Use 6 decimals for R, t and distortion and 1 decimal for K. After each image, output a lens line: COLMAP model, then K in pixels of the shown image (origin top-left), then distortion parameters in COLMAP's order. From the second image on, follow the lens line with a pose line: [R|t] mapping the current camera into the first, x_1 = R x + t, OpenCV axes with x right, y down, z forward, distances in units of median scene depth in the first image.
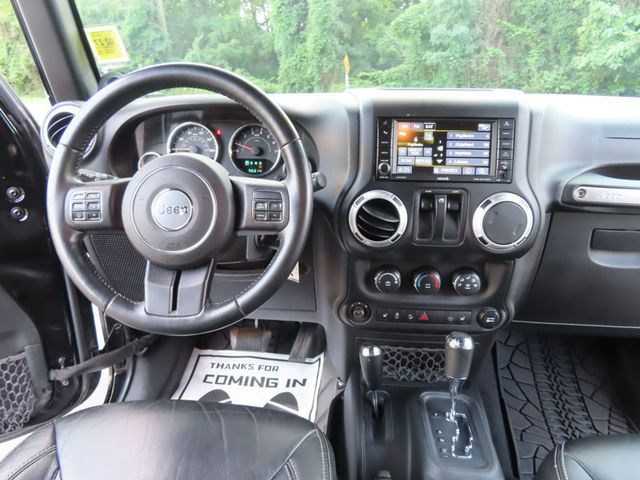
lens RADIAL K [[459.1, 0, 321.2], [0, 459.1, 238.0], [0, 0, 1]] dist [-0.005458, 0.003063]
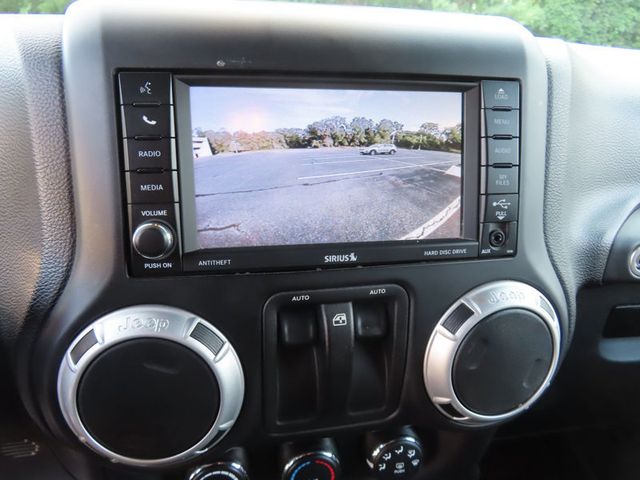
lens RADIAL K [[456.4, 0, 318.3], [0, 456.4, 240.1], [0, 0, 1]] dist [-0.001012, -0.000052]
pose [[0.962273, -0.071623, 0.262491, 0.142465], [0.064686, 0.997292, 0.034984, -0.135468], [-0.264286, -0.016684, 0.964300, 0.596125]]
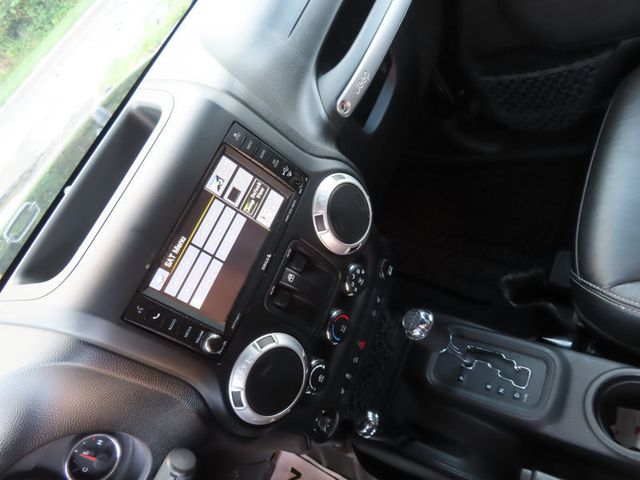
lens RADIAL K [[457.7, 0, 320.4], [0, 457.7, 239.1], [0, 0, 1]] dist [-0.003691, -0.000794]
pose [[0.334113, -0.871531, 0.358891, 0.078413], [0.783755, 0.468405, 0.407830, -0.300696], [-0.523542, 0.145021, 0.839567, 0.368657]]
